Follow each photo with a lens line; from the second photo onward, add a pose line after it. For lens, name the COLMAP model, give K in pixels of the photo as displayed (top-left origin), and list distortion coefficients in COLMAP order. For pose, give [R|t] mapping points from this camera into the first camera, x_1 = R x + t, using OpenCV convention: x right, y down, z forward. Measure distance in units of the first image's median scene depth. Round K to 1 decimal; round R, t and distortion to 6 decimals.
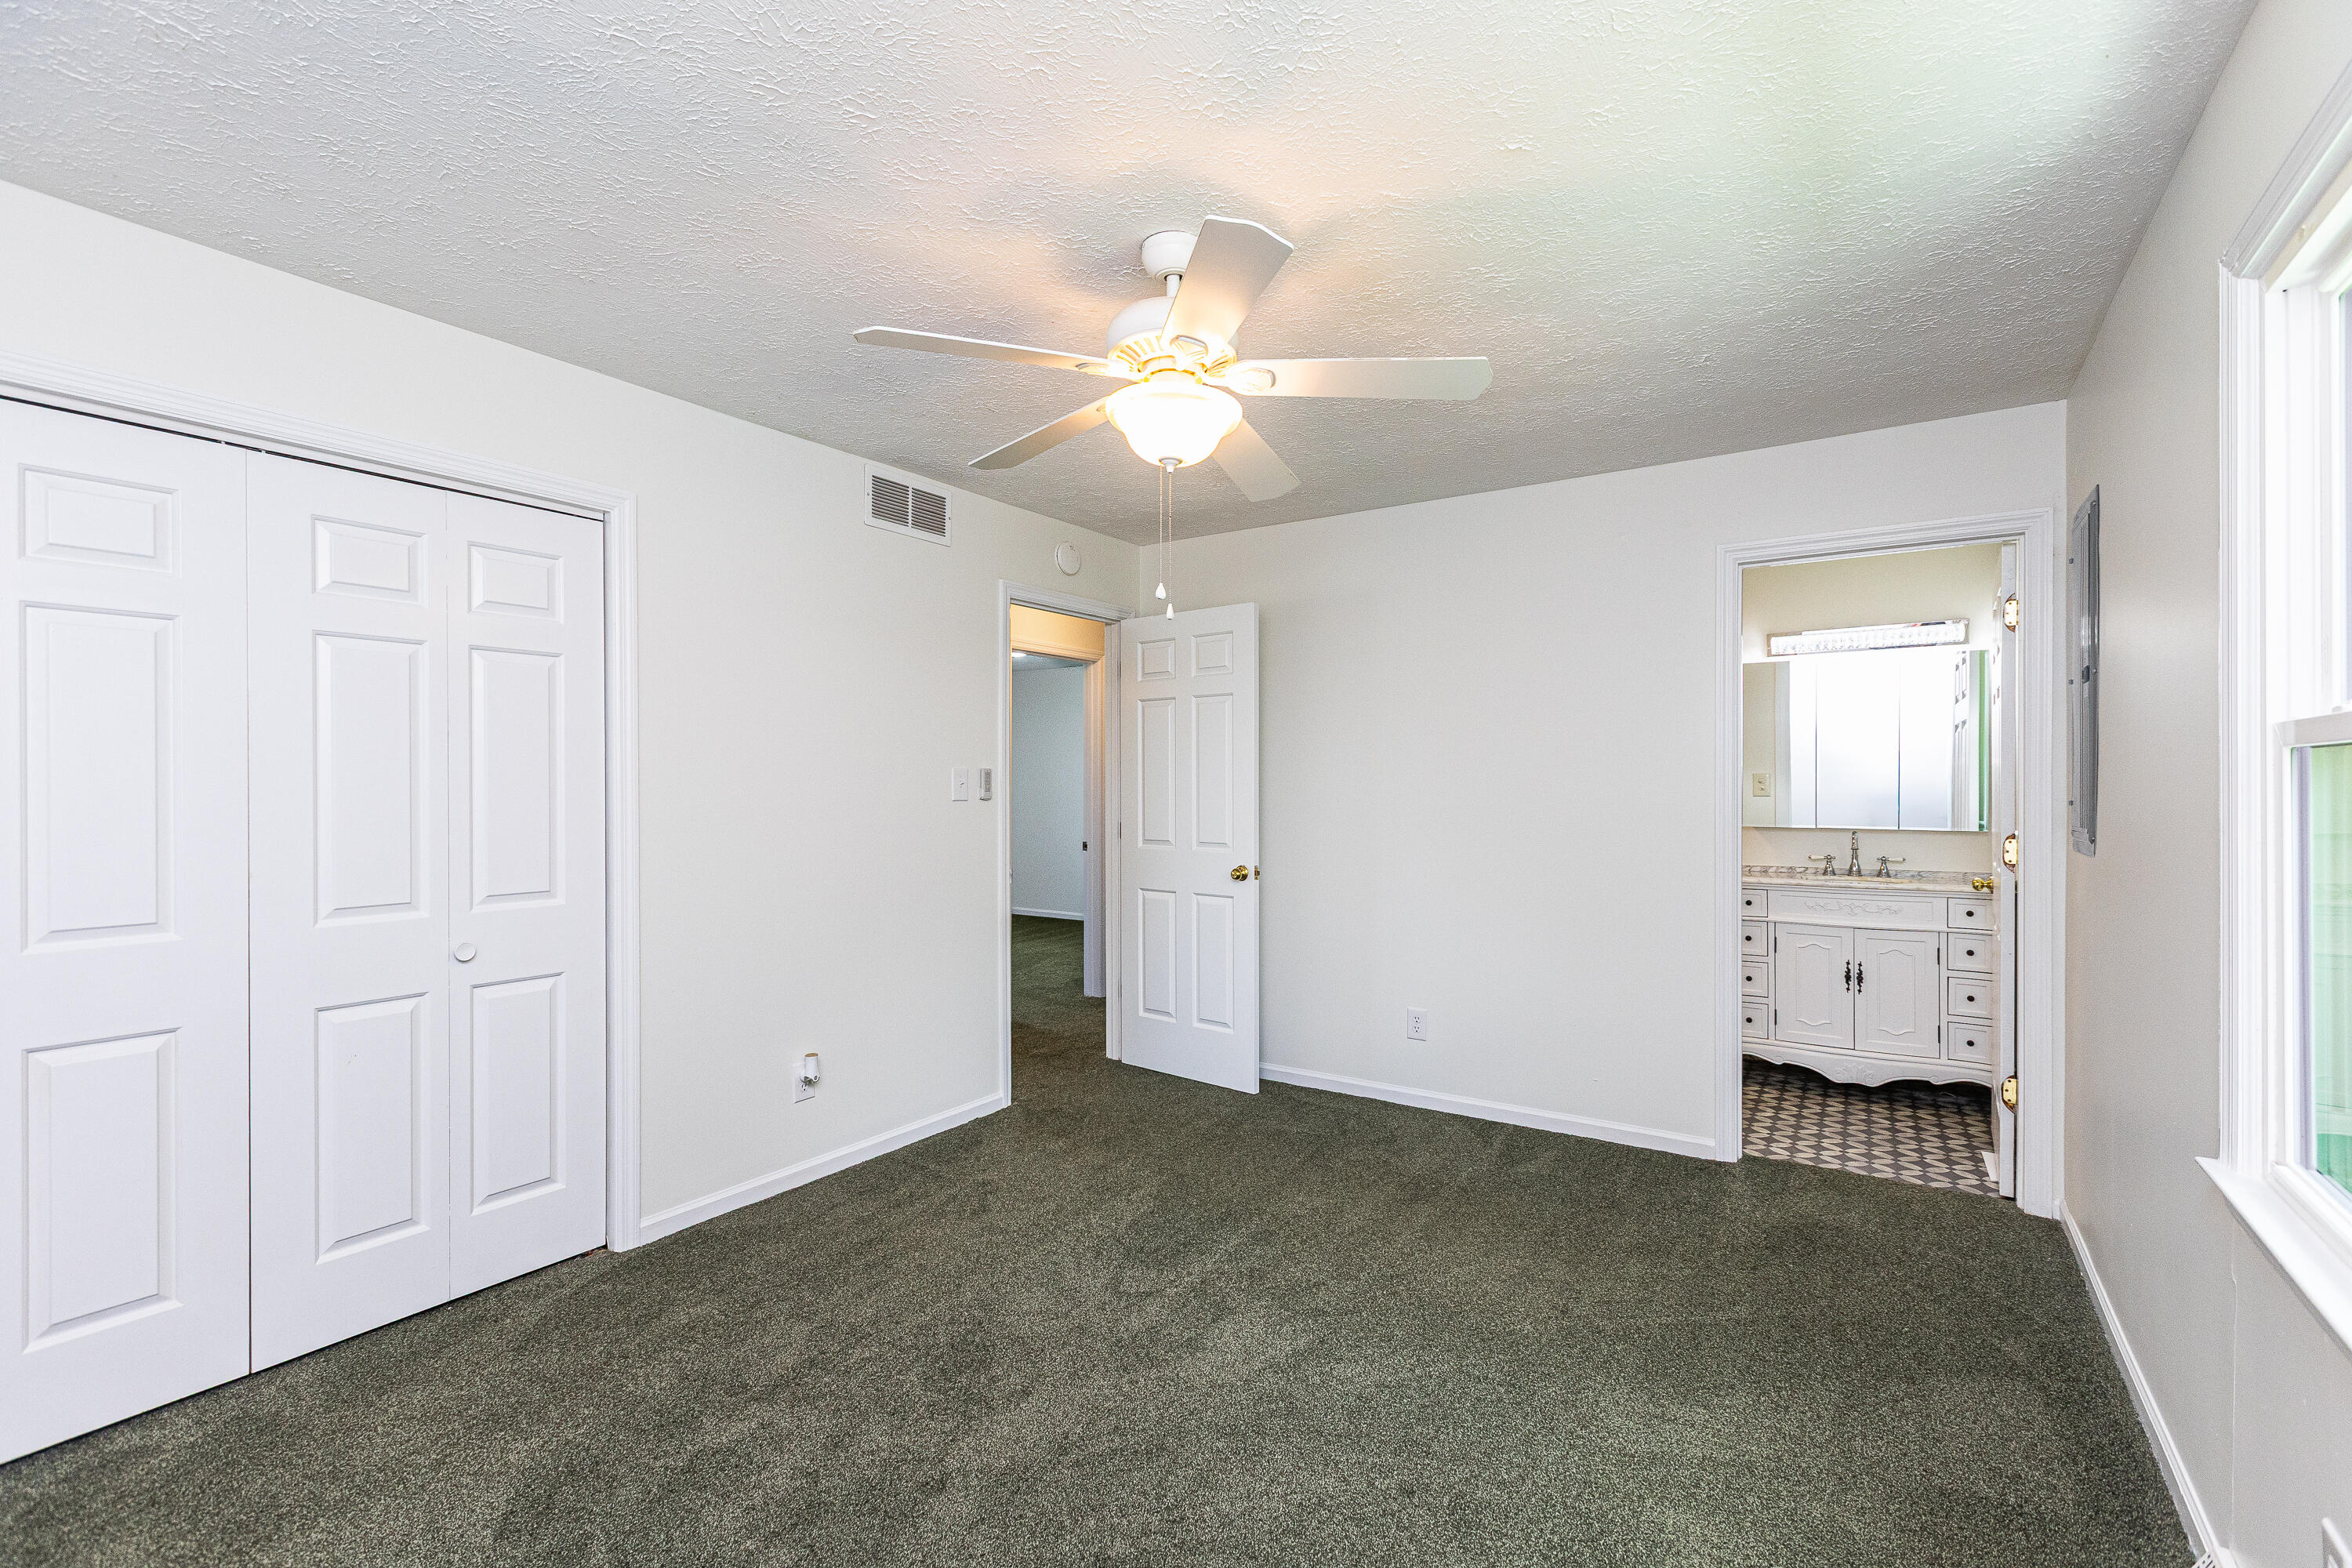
lens RADIAL K [[1041.1, 0, 1182.6], [0, 1041.1, 788.1], [0, 0, 1]] dist [0.003133, -0.000871]
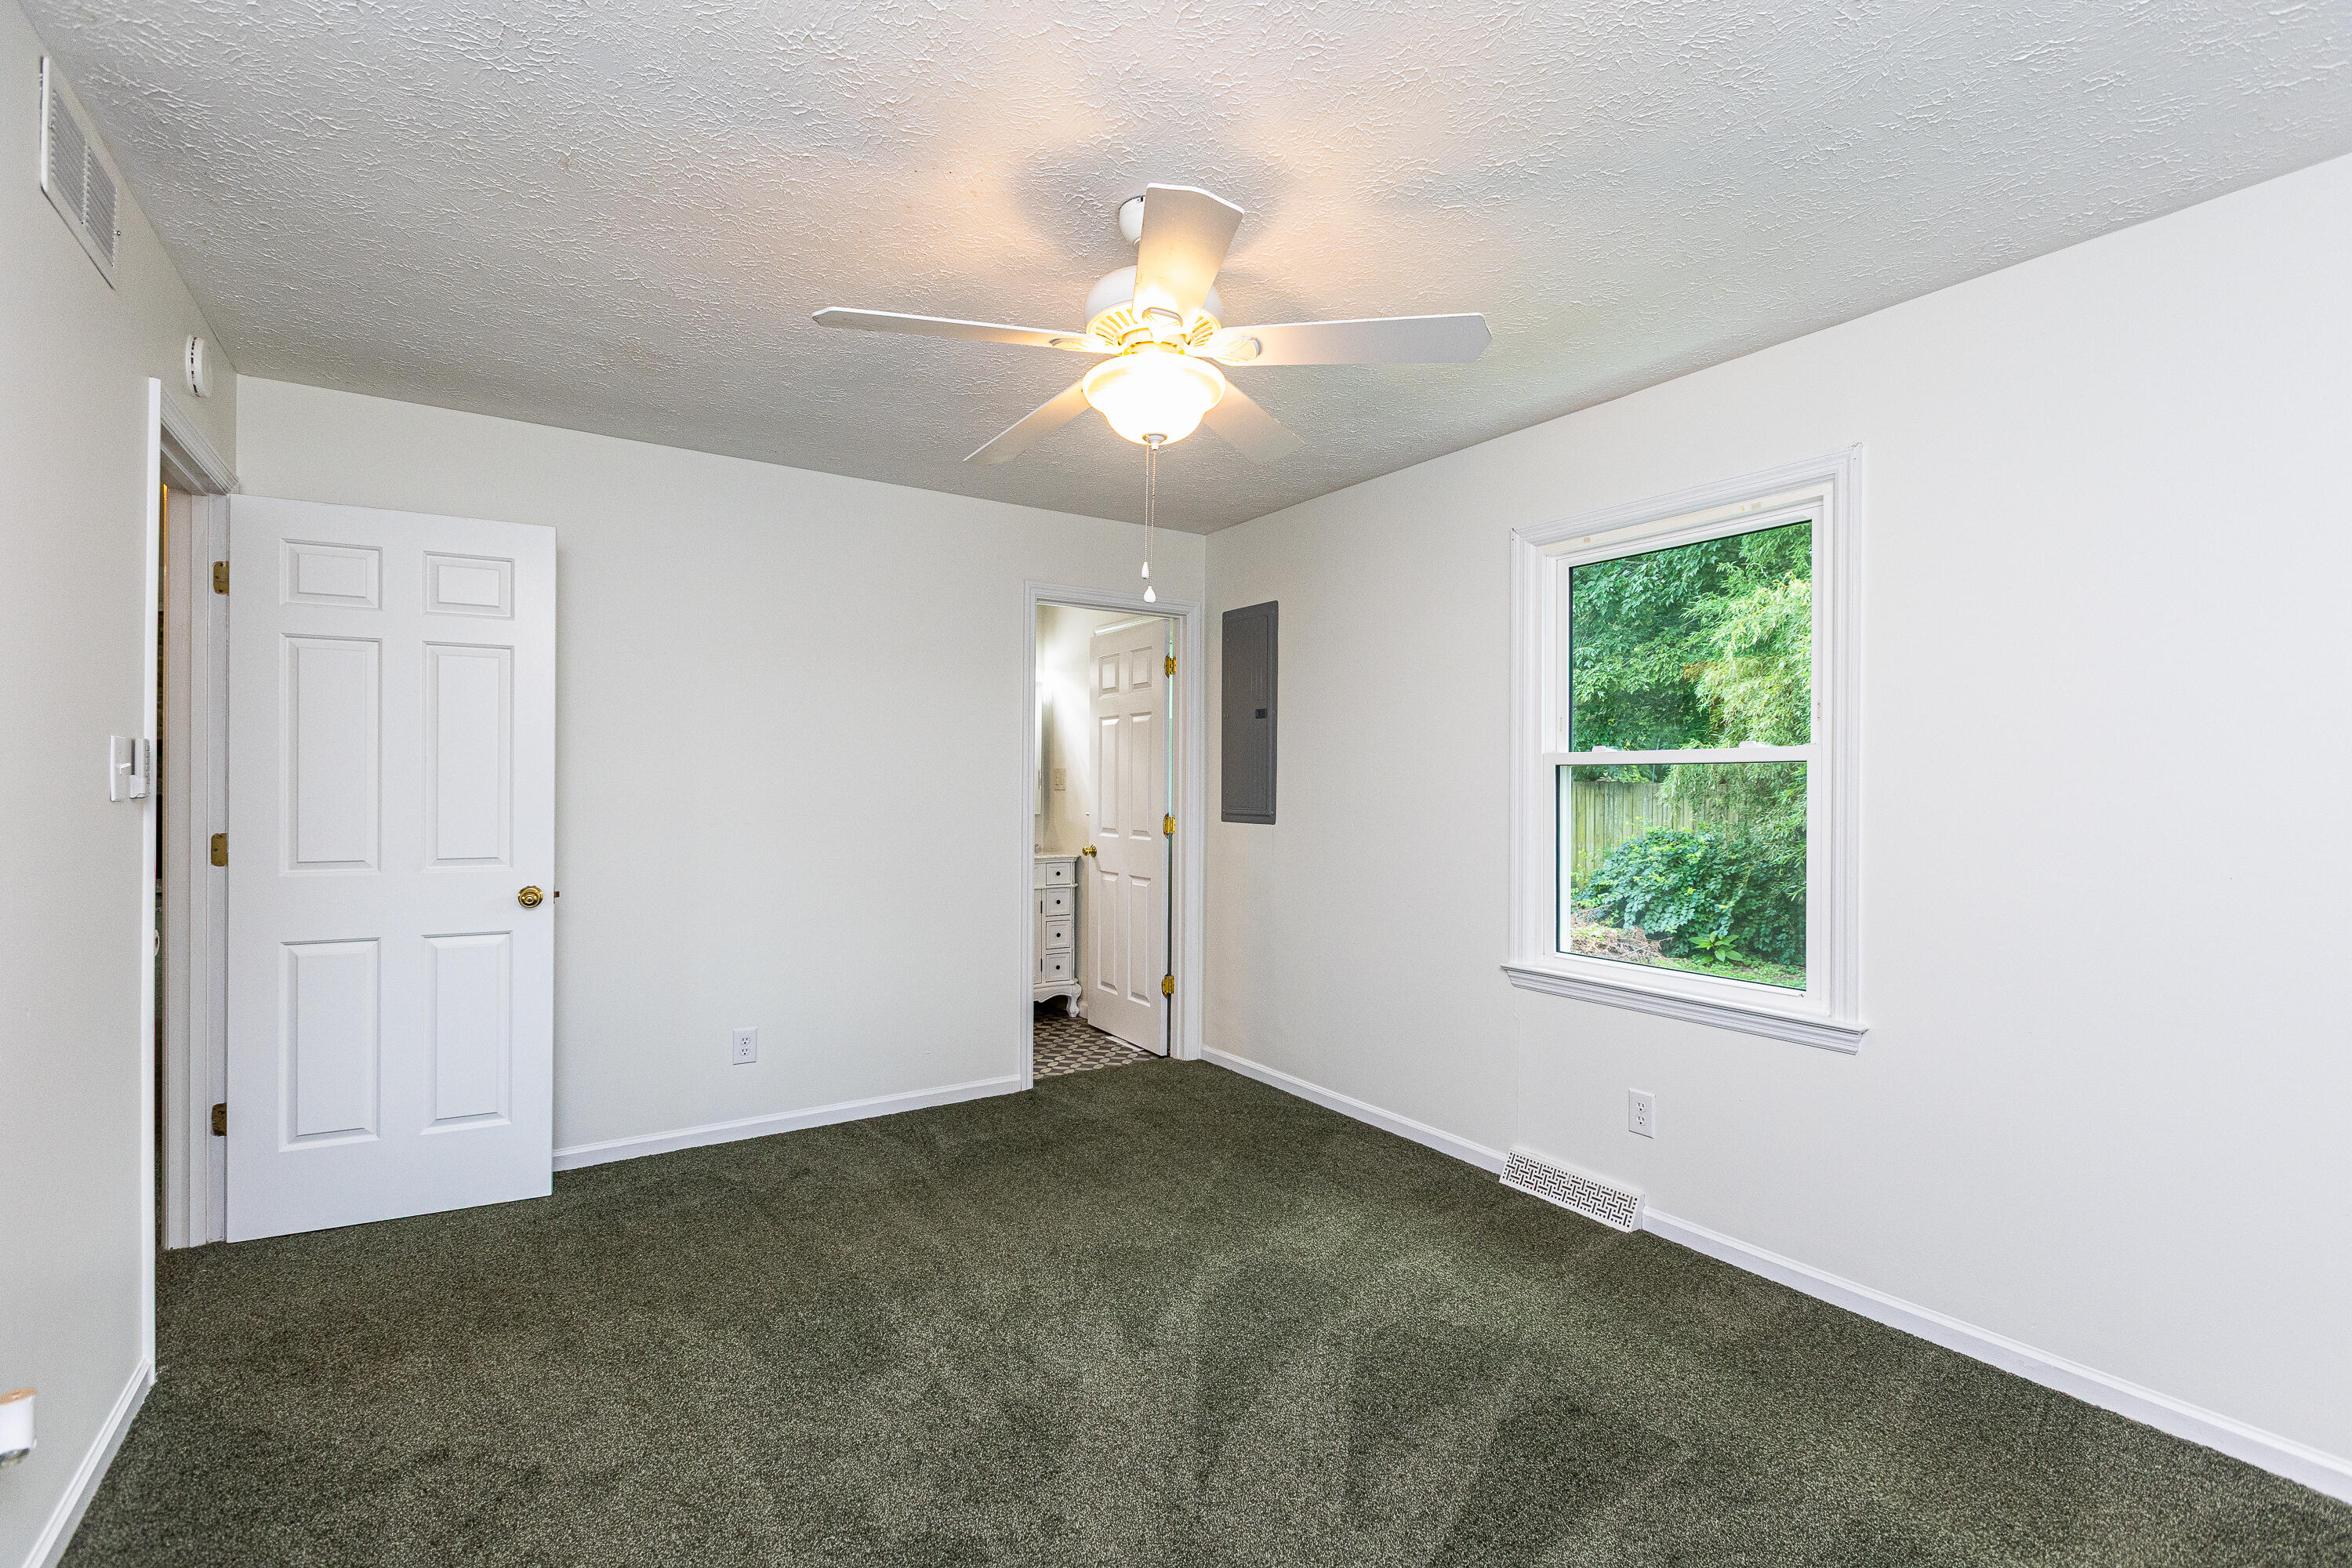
lens RADIAL K [[1041.1, 0, 1179.0], [0, 1041.1, 782.6], [0, 0, 1]] dist [0.003133, -0.000871]
pose [[0.386909, 0.004165, 0.922109, -0.485357], [-0.001601, 0.999991, -0.003844, 0.004089], [-0.922117, 0.000011, 0.386912, 0.333874]]
